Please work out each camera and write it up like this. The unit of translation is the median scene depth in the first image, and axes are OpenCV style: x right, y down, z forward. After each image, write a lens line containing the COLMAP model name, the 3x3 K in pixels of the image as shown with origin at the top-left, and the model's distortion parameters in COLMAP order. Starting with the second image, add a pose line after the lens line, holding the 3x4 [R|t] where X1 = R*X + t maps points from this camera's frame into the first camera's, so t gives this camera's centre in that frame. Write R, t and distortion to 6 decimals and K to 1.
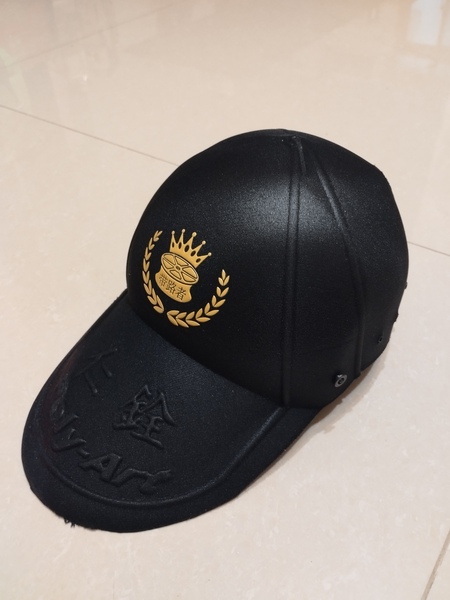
lens RADIAL K [[518.2, 0, 222.9], [0, 518.2, 298.0], [0, 0, 1]] dist [0.064379, -0.110572]
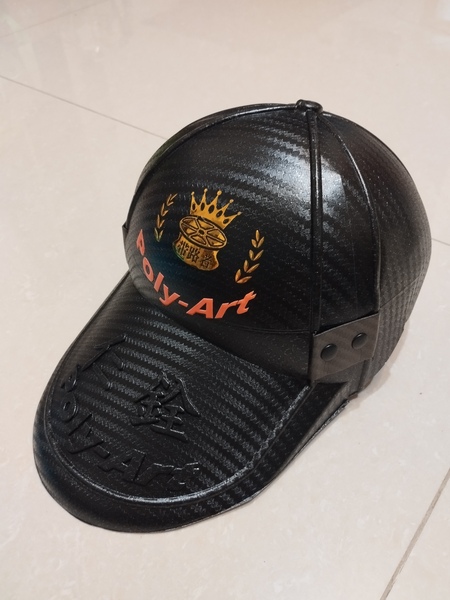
lens RADIAL K [[518.2, 0, 222.9], [0, 518.2, 298.0], [0, 0, 1]] dist [0.064379, -0.110572]
pose [[0.999000, 0.032646, -0.030546, 0.101433], [-0.031412, 0.998705, 0.040020, -0.011671], [0.031813, -0.039020, 0.998732, 0.059784]]
